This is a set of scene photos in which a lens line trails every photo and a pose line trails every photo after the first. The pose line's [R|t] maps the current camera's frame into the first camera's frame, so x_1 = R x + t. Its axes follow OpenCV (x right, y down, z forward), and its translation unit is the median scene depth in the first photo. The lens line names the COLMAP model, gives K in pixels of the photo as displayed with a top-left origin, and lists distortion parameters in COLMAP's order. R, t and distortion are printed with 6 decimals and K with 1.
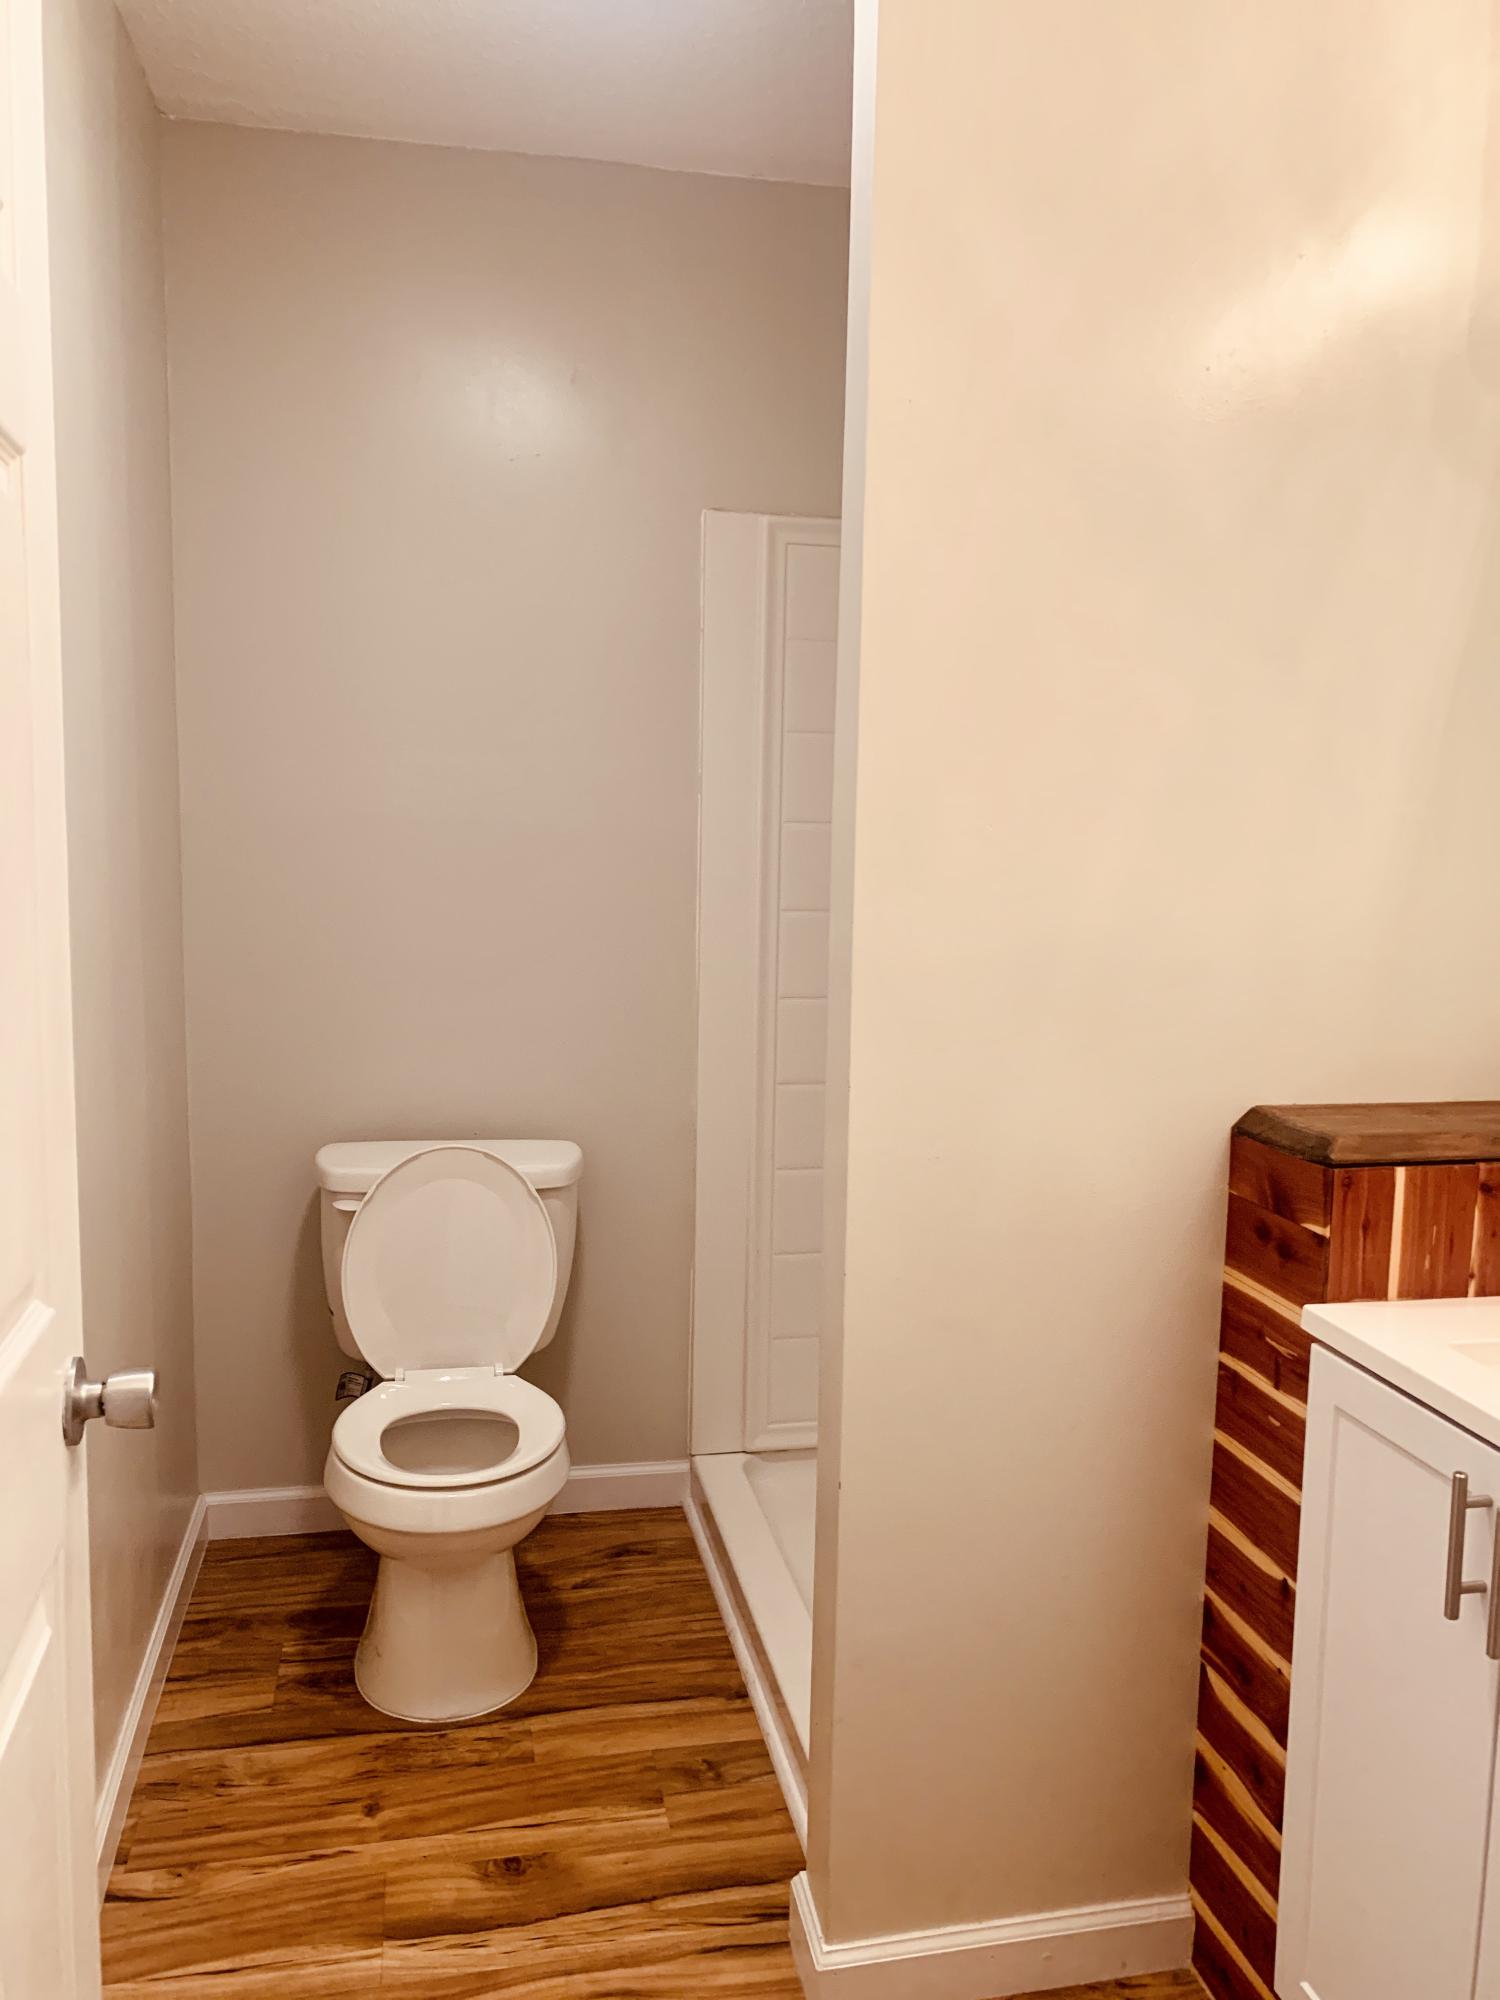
lens RADIAL K [[1539.8, 0, 766.8], [0, 1539.8, 1003.4], [0, 0, 1]] dist [0.023824, -0.017261]
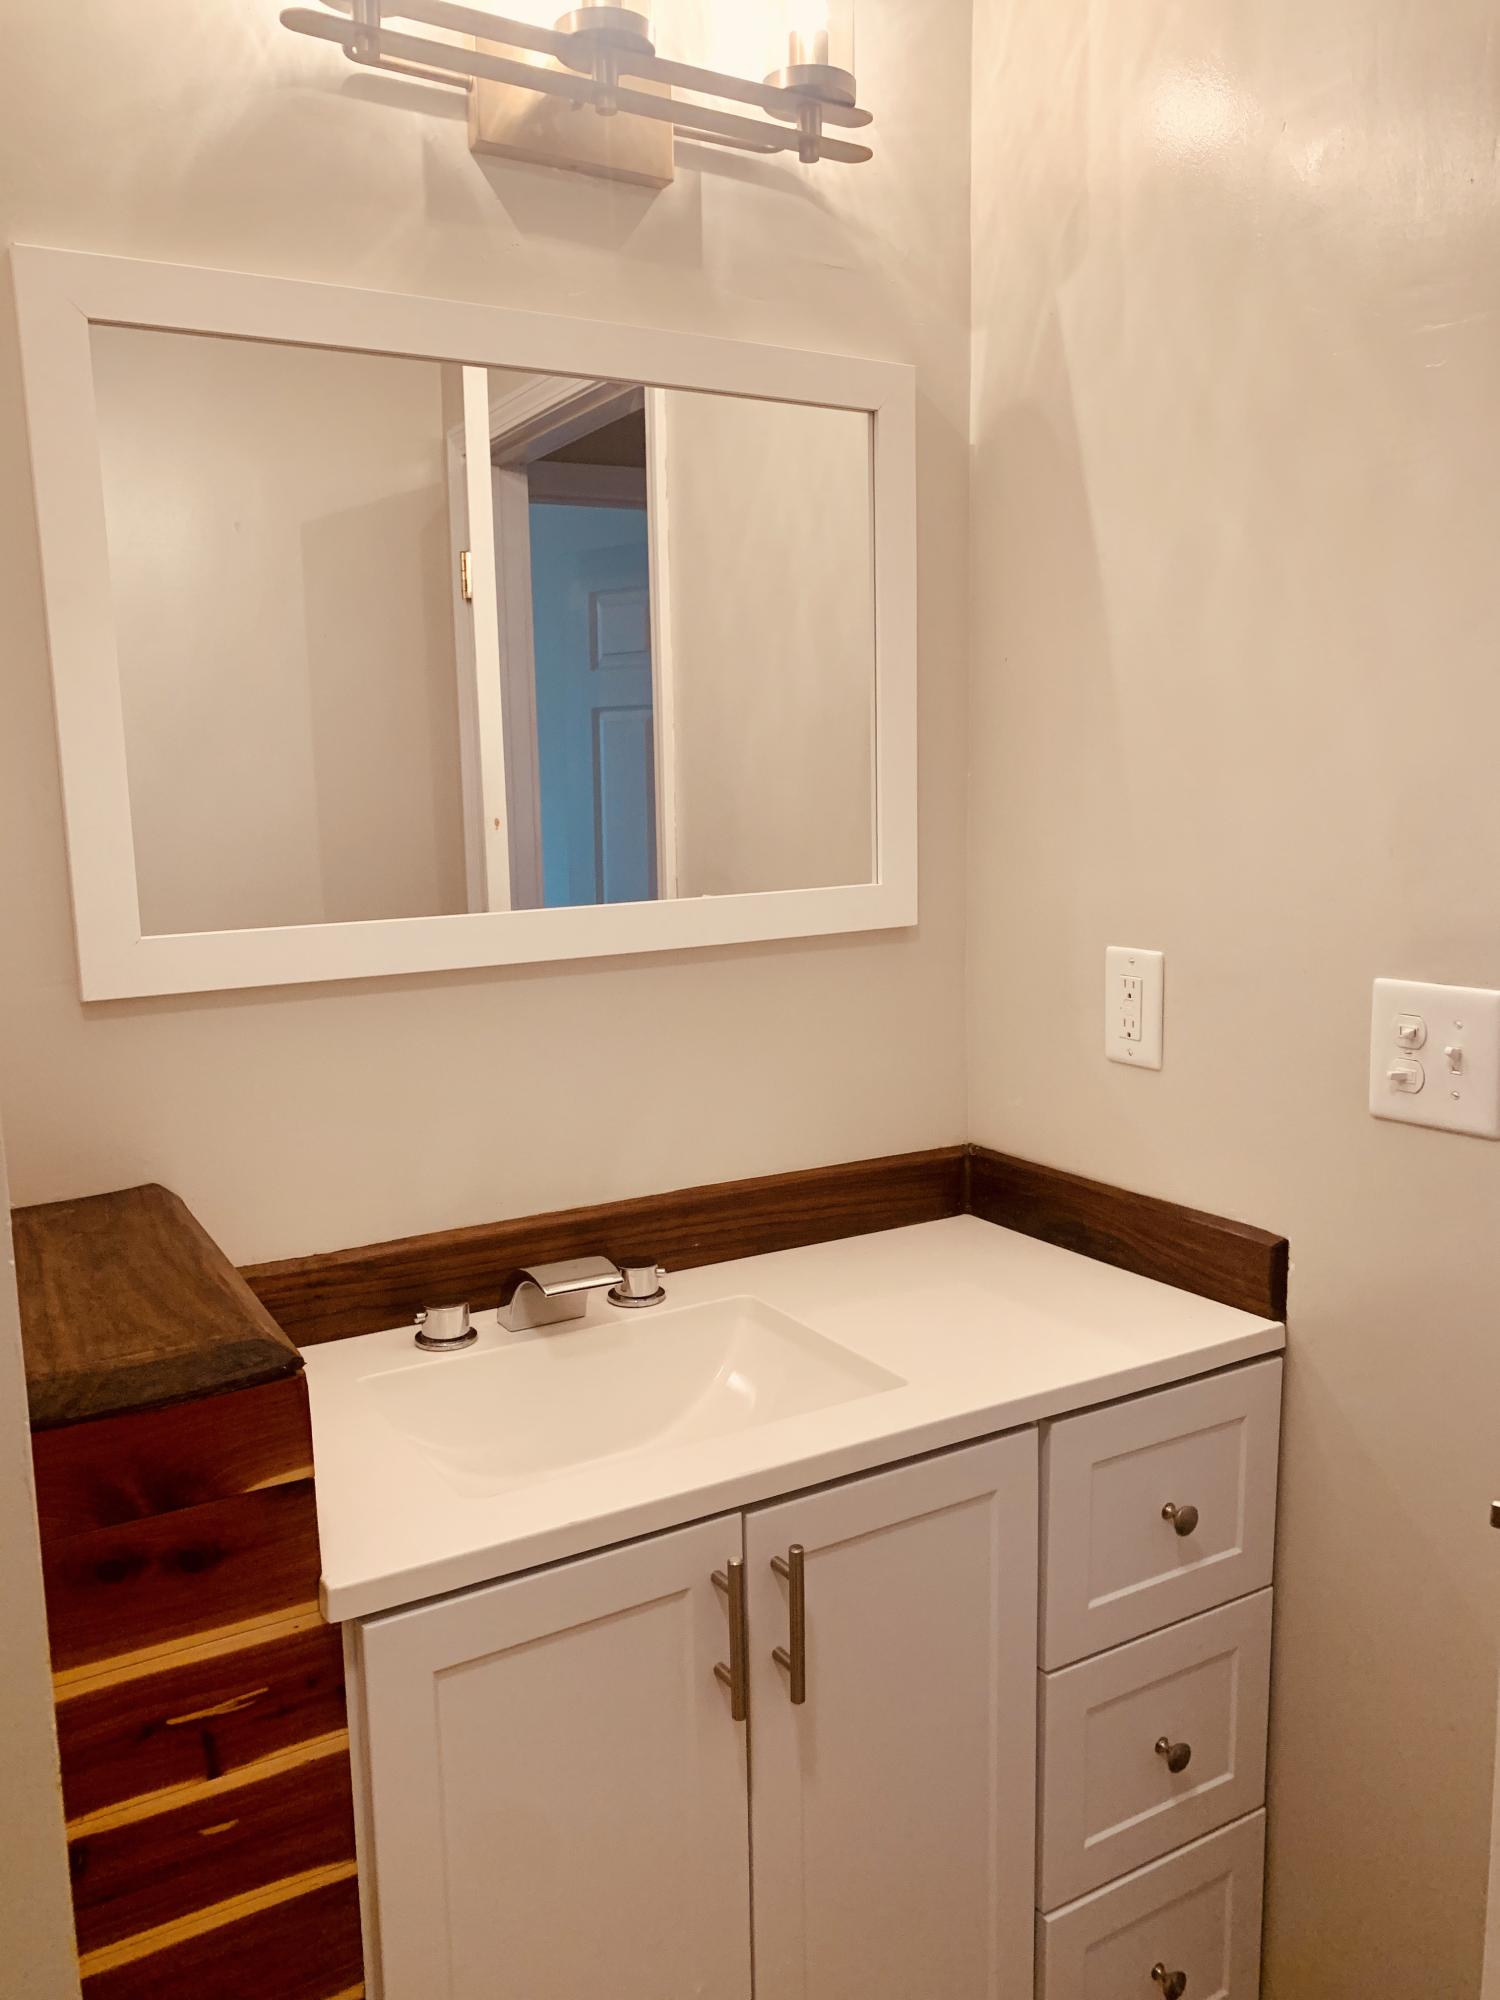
lens RADIAL K [[1539.8, 0, 761.4], [0, 1539.8, 998.9], [0, 0, 1]] dist [0.023824, -0.017261]
pose [[-0.305766, -0.157008, 0.939072, -0.201886], [0.127614, 0.970651, 0.203840, -0.111781], [-0.943516, 0.182166, -0.276756, 0.720996]]
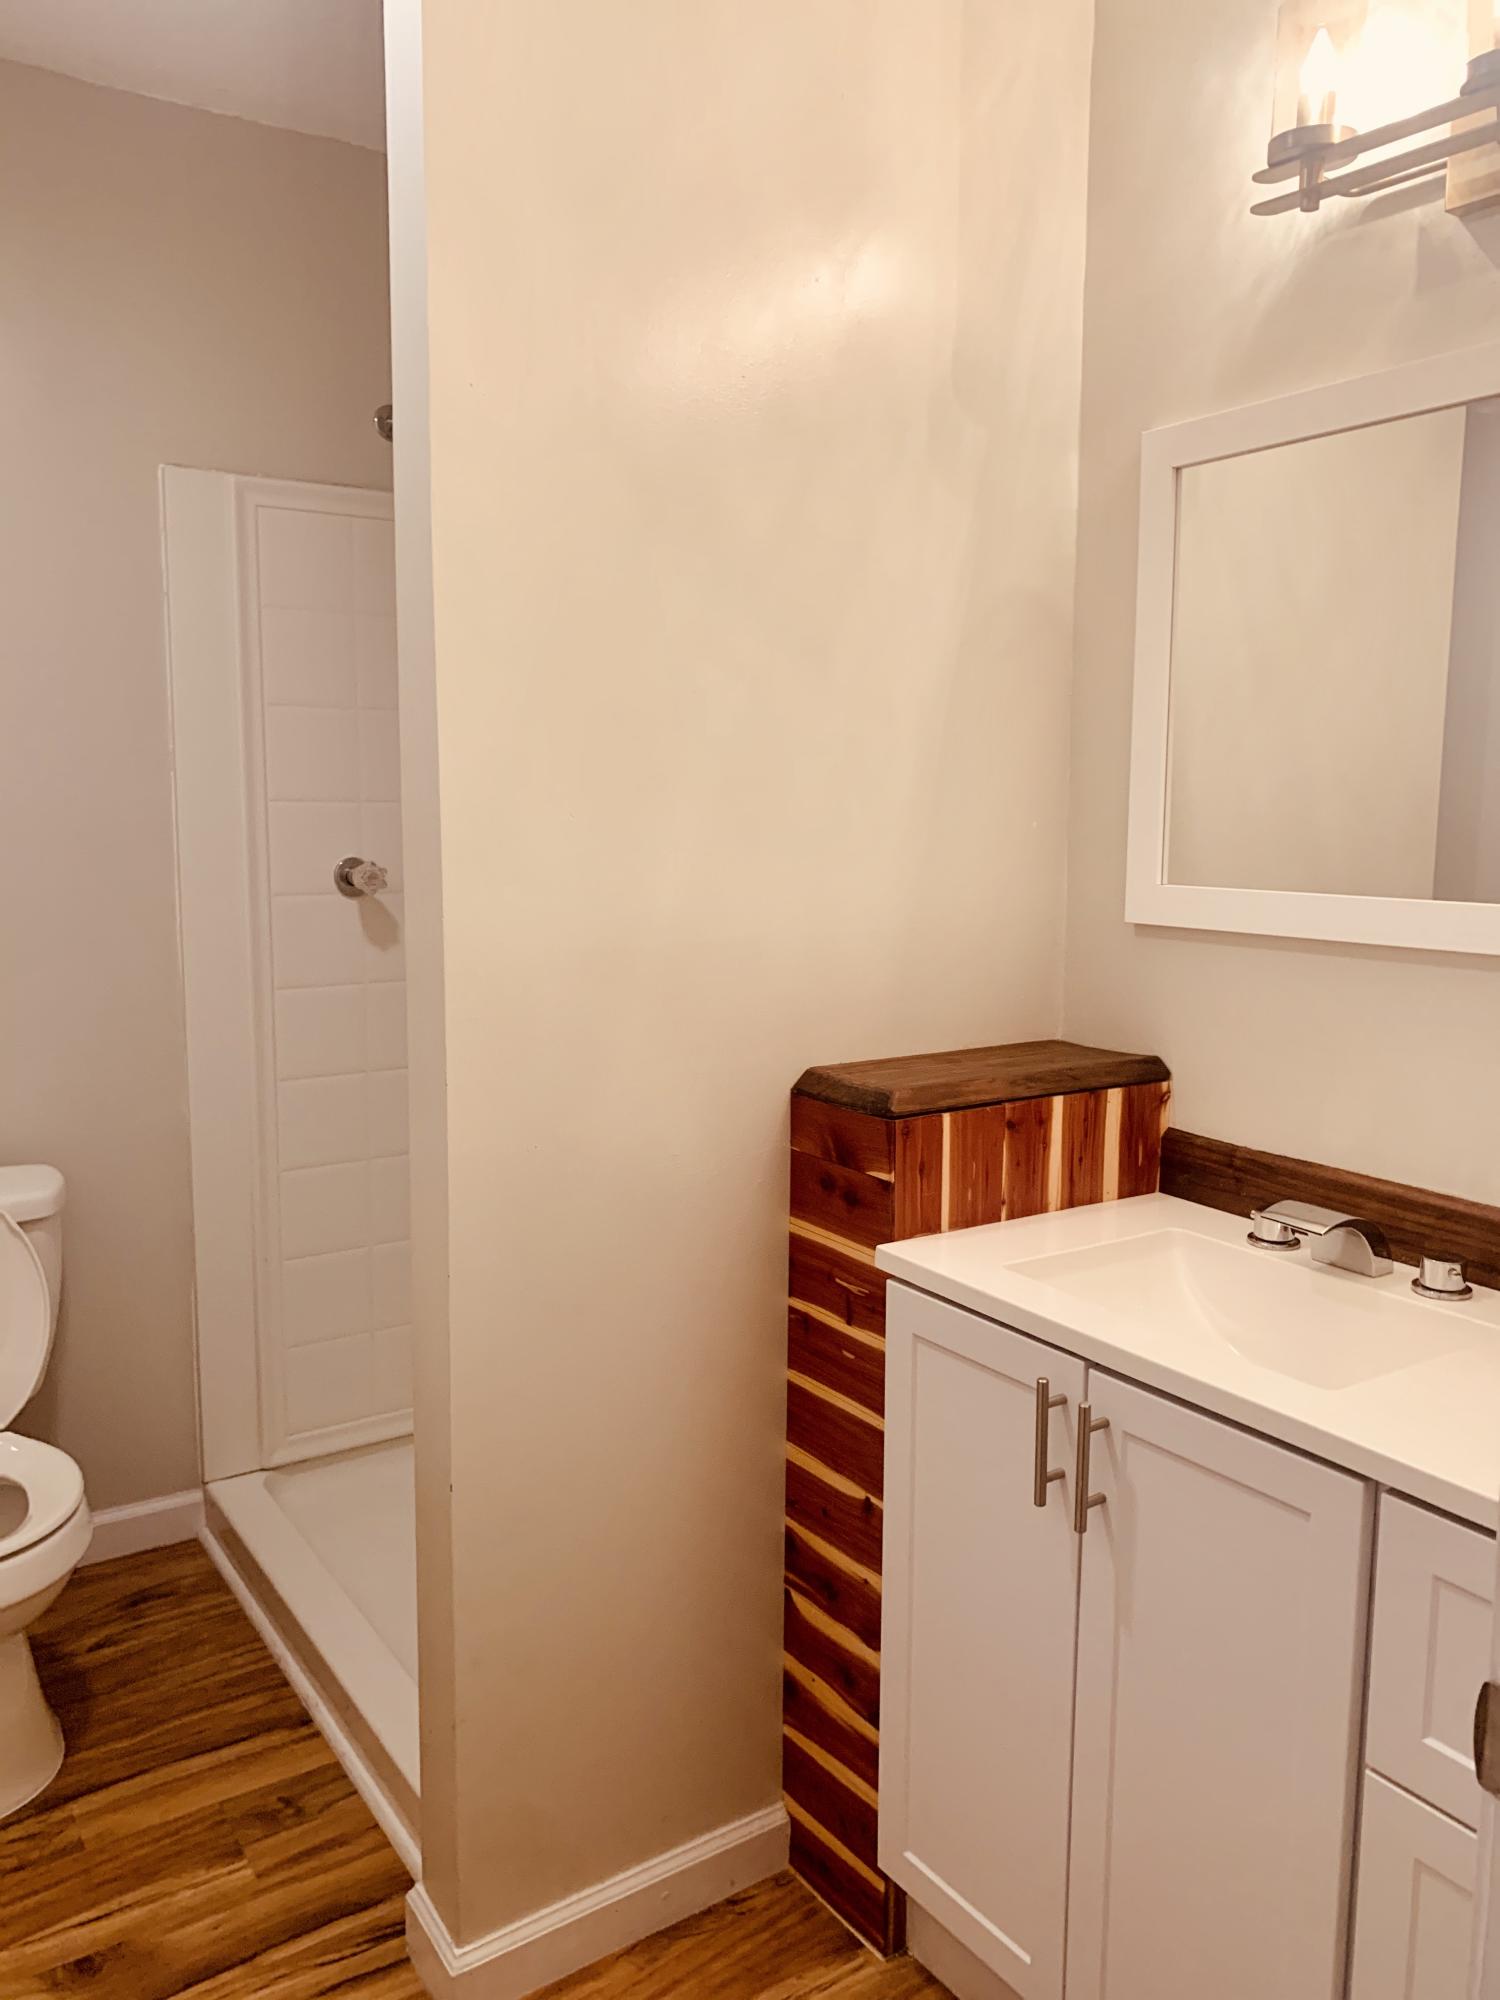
lens RADIAL K [[1539.8, 0, 754.8], [0, 1539.8, 998.5], [0, 0, 1]] dist [0.023824, -0.017261]
pose [[0.927739, -0.067377, 0.367098, -0.091143], [0.058812, 0.997673, 0.034481, -0.017465], [-0.368567, -0.010400, 0.929543, 0.013683]]
